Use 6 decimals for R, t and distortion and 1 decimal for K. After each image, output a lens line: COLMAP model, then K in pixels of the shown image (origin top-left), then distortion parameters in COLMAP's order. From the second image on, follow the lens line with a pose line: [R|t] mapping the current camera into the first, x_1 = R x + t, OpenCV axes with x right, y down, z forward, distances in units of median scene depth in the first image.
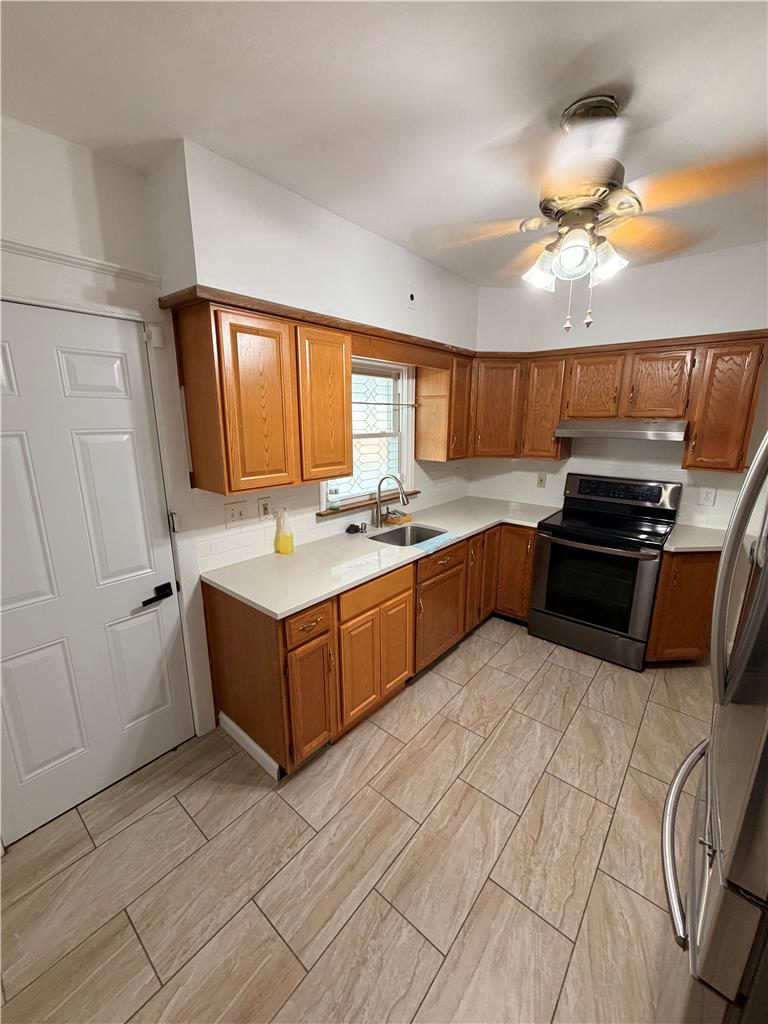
lens RADIAL K [[406.5, 0, 384.9], [0, 406.5, 511.1], [0, 0, 1]] dist [0.000103, 0.000081]
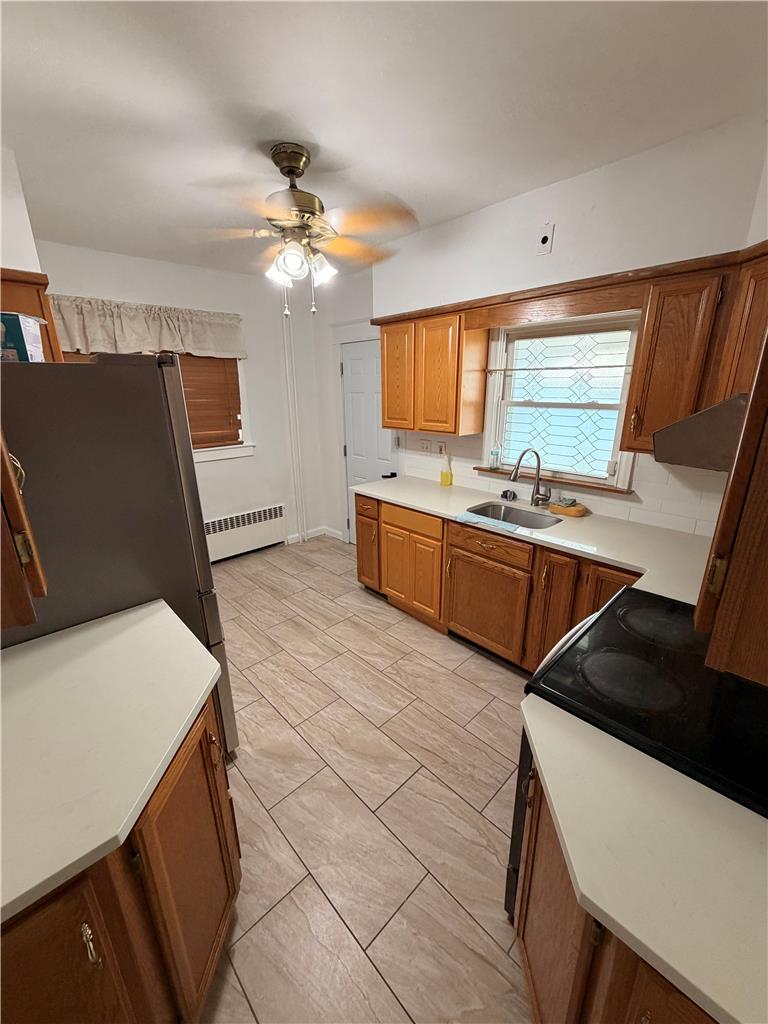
lens RADIAL K [[406.5, 0, 384.9], [0, 406.5, 511.1], [0, 0, 1]] dist [0.000103, 0.000081]
pose [[-0.107565, 0.294185, -0.949676, 1.225730], [-0.219024, 0.924738, 0.311268, -0.220359], [0.969772, 0.241484, -0.035036, 0.960223]]
